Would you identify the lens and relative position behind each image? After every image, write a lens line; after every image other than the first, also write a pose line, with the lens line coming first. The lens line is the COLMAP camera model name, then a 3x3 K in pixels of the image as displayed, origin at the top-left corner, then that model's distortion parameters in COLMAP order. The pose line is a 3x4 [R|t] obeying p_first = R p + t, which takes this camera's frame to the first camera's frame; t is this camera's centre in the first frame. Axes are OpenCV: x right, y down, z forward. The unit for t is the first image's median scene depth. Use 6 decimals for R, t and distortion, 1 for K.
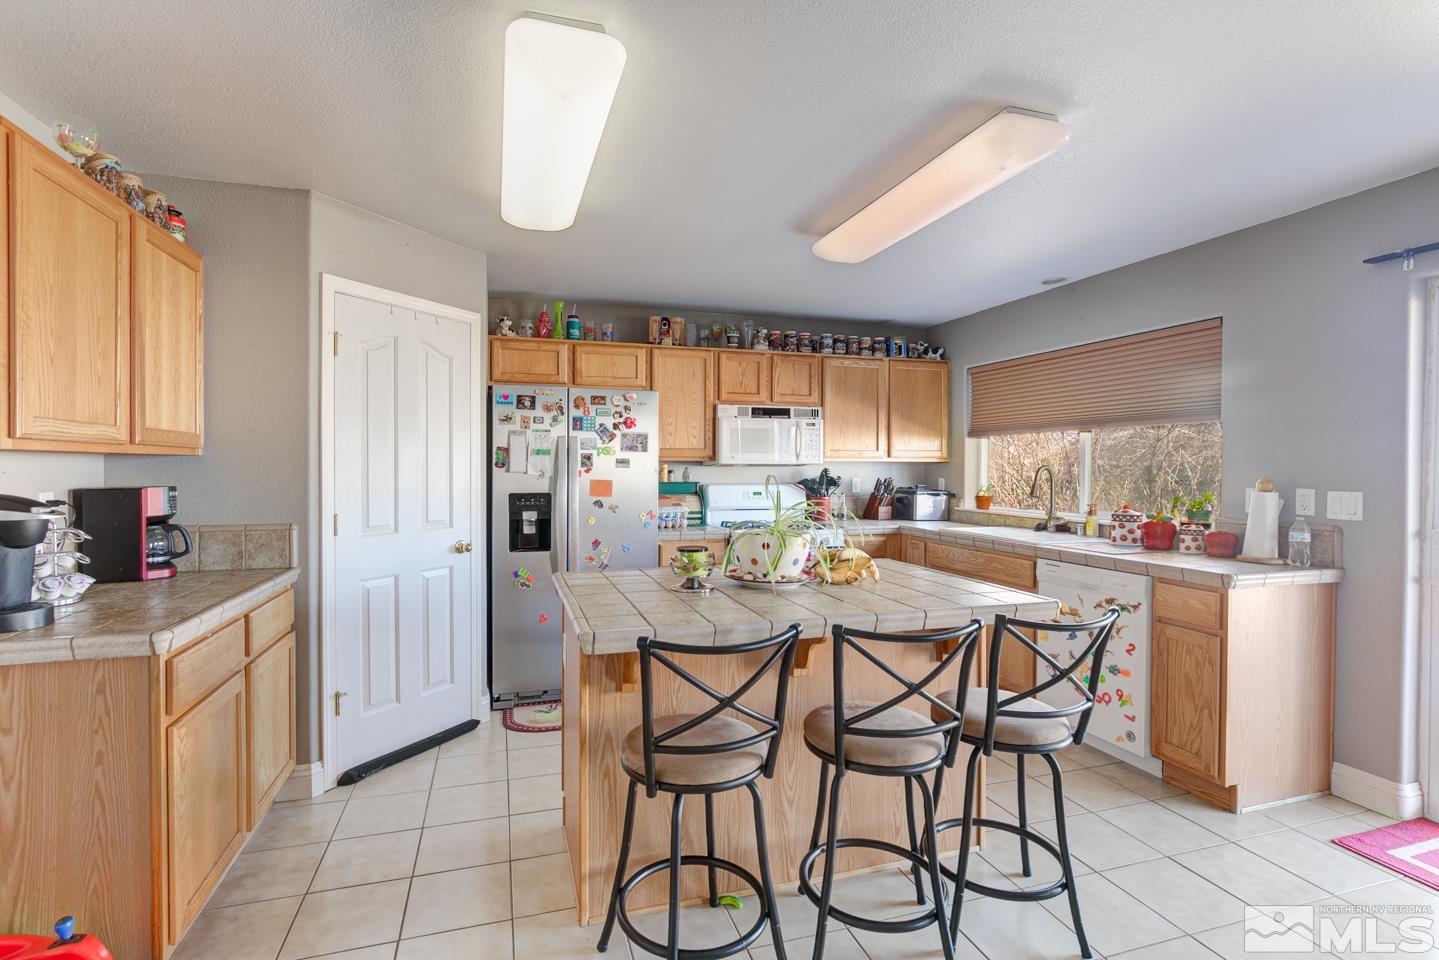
lens RADIAL K [[672.7, 0, 715.1], [0, 672.7, 472.9], [0, 0, 1]] dist [-0.006175, 0.001906]
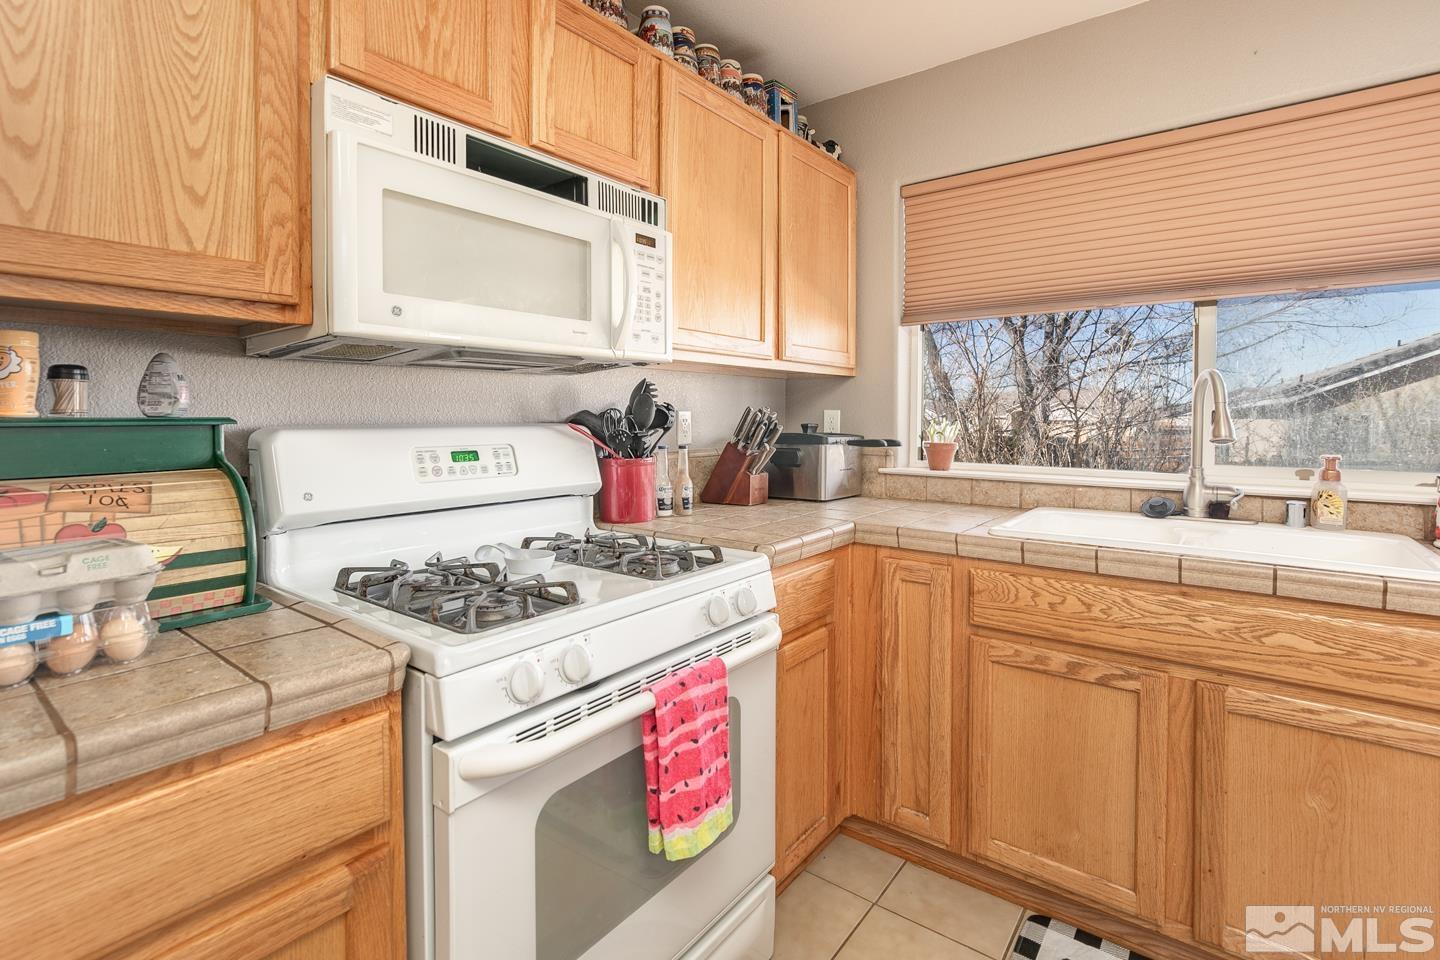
lens RADIAL K [[673.2, 0, 716.6], [0, 673.2, 422.2], [0, 0, 1]] dist [-0.006175, 0.001906]
pose [[0.833022, -0.010884, 0.553133, -0.011030], [0.012855, 0.999917, 0.000316, 0.016572], [-0.553090, 0.006847, 0.833093, 0.683080]]
